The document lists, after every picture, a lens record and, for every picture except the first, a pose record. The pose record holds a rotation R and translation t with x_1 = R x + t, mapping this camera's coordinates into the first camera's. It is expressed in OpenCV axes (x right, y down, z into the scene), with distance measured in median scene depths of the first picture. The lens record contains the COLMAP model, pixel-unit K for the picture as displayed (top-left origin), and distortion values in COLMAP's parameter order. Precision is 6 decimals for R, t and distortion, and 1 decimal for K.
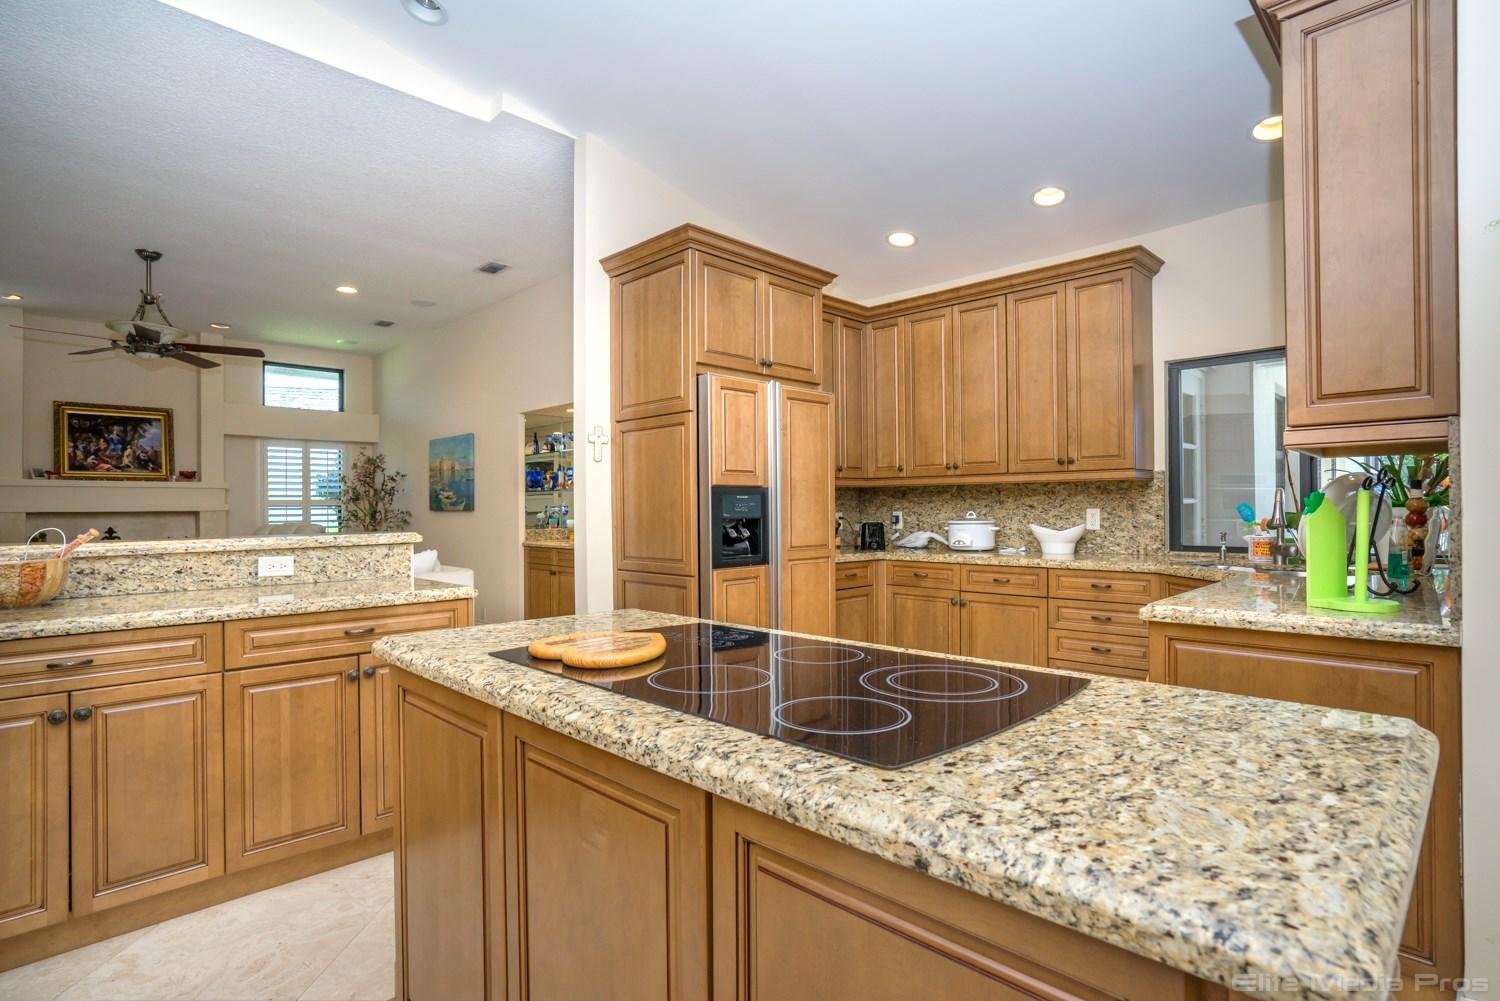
lens RADIAL K [[750.0, 0, 756.6], [0, 750.0, 501.0], [0, 0, 1]] dist [-0.019585, 0.004044]
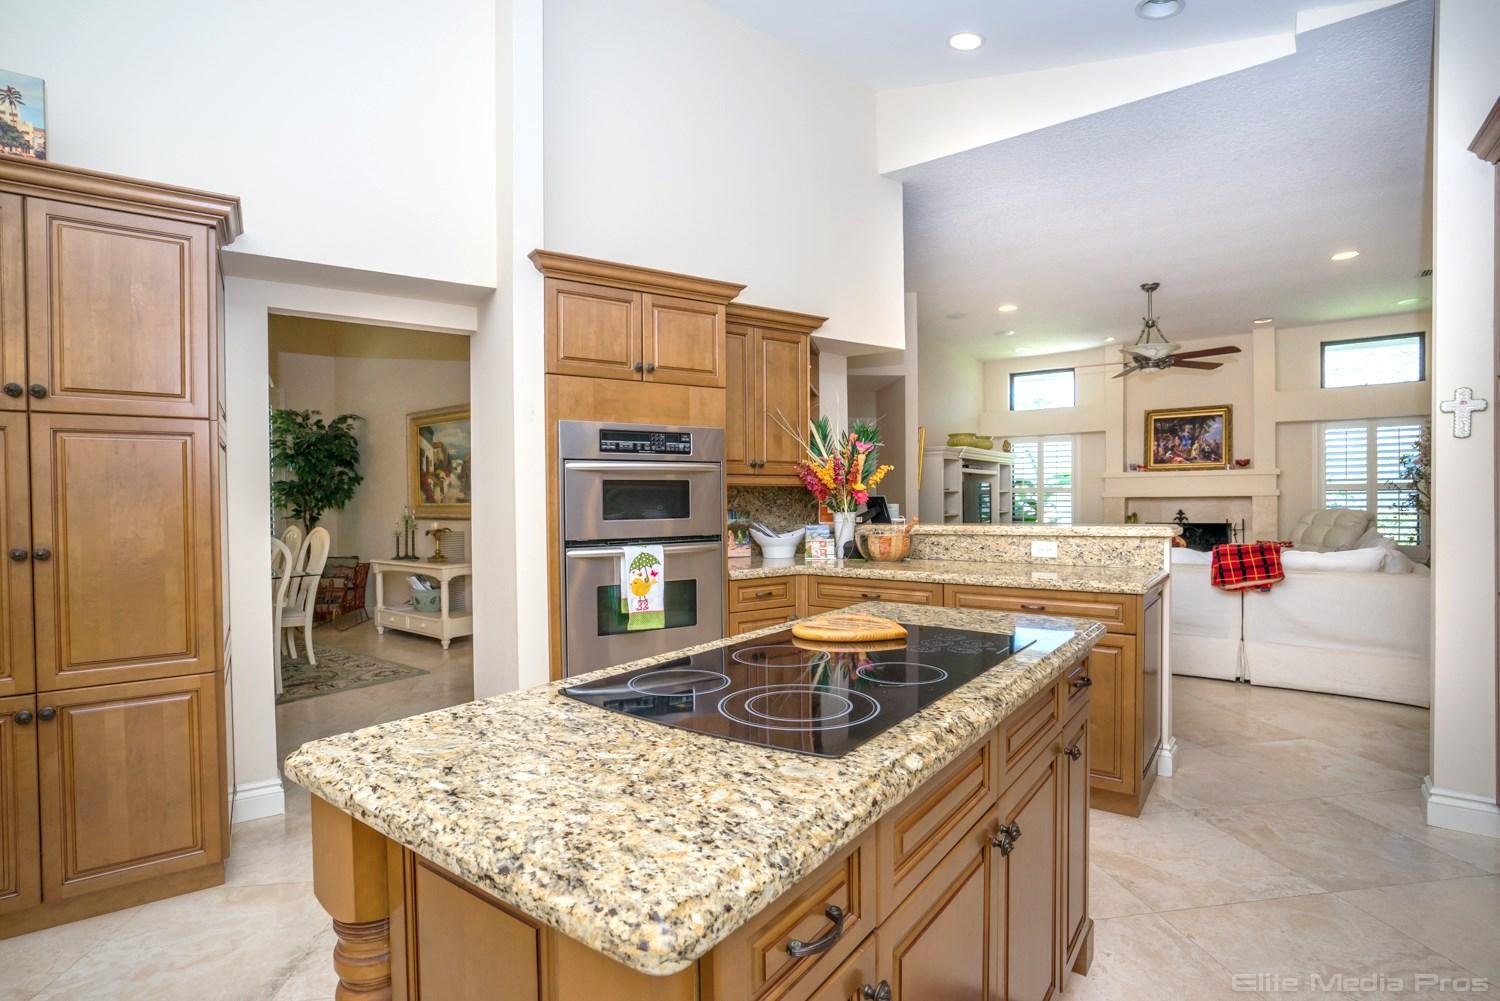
lens RADIAL K [[750.0, 0, 764.8], [0, 750.0, 497.4], [0, 0, 1]] dist [-0.019585, 0.004044]
pose [[0.132785, 0.008180, -0.991111, 0.312248], [0.019707, 0.999746, 0.010891, -0.013521], [0.990949, -0.020978, 0.132590, 0.206804]]
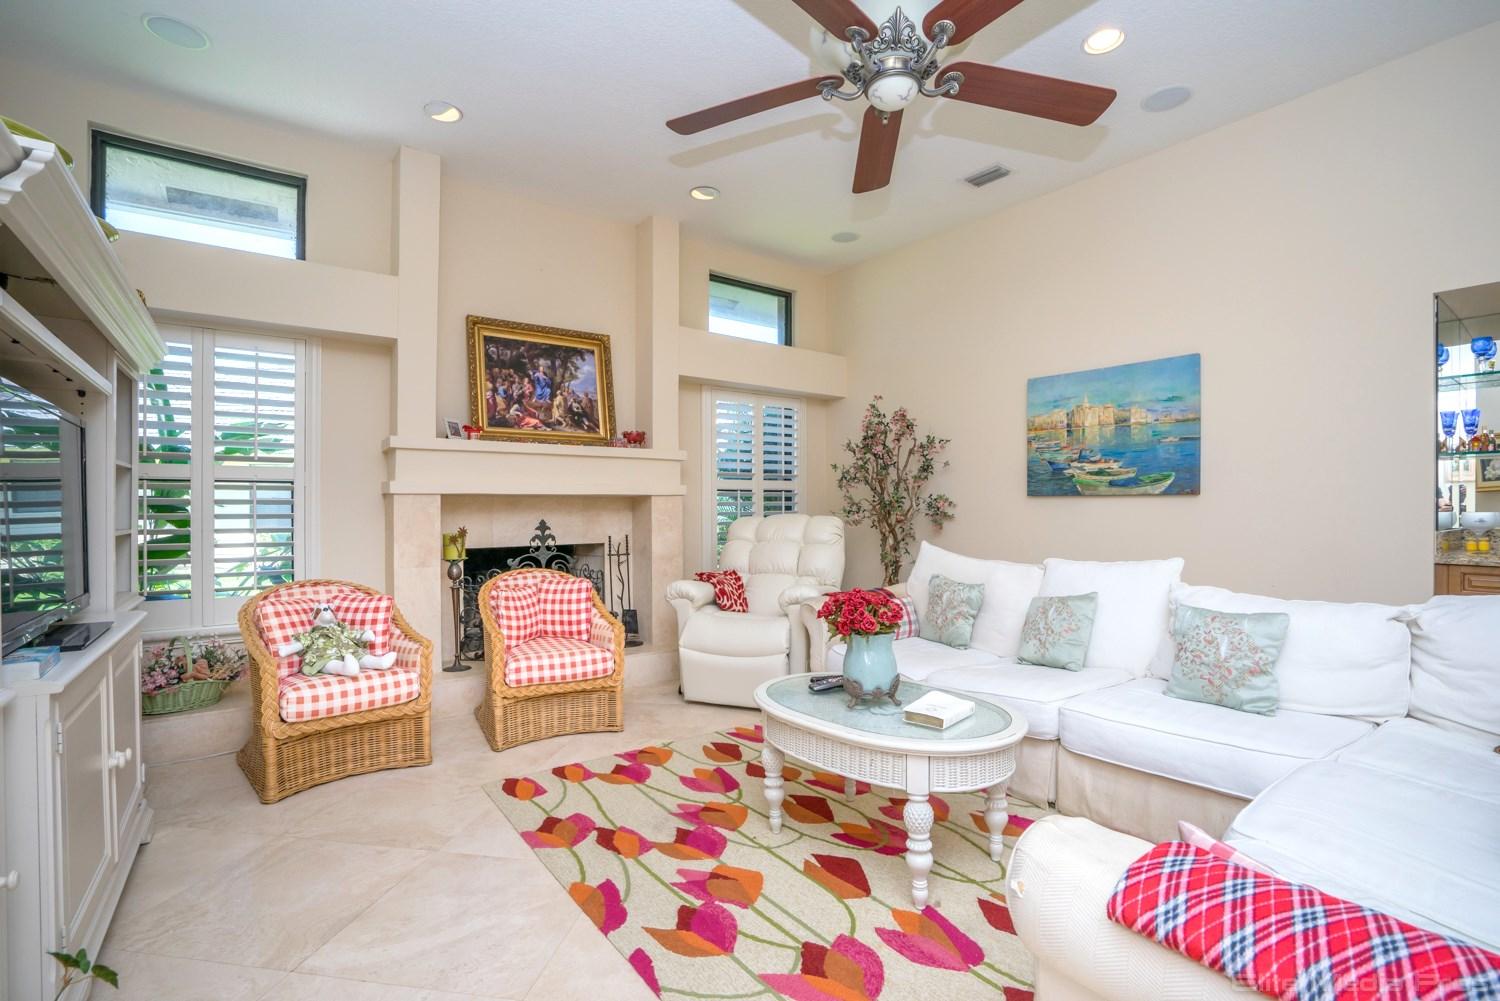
lens RADIAL K [[695.0, 0, 748.7], [0, 695.0, 501.3], [0, 0, 1]] dist [-0.040633, 0.002523]
pose [[0.985971, 0.008296, -0.166709, -0.766900], [-0.006209, 0.999896, 0.013040, 0.014818], [0.166800, -0.011822, 0.985920, 0.579237]]
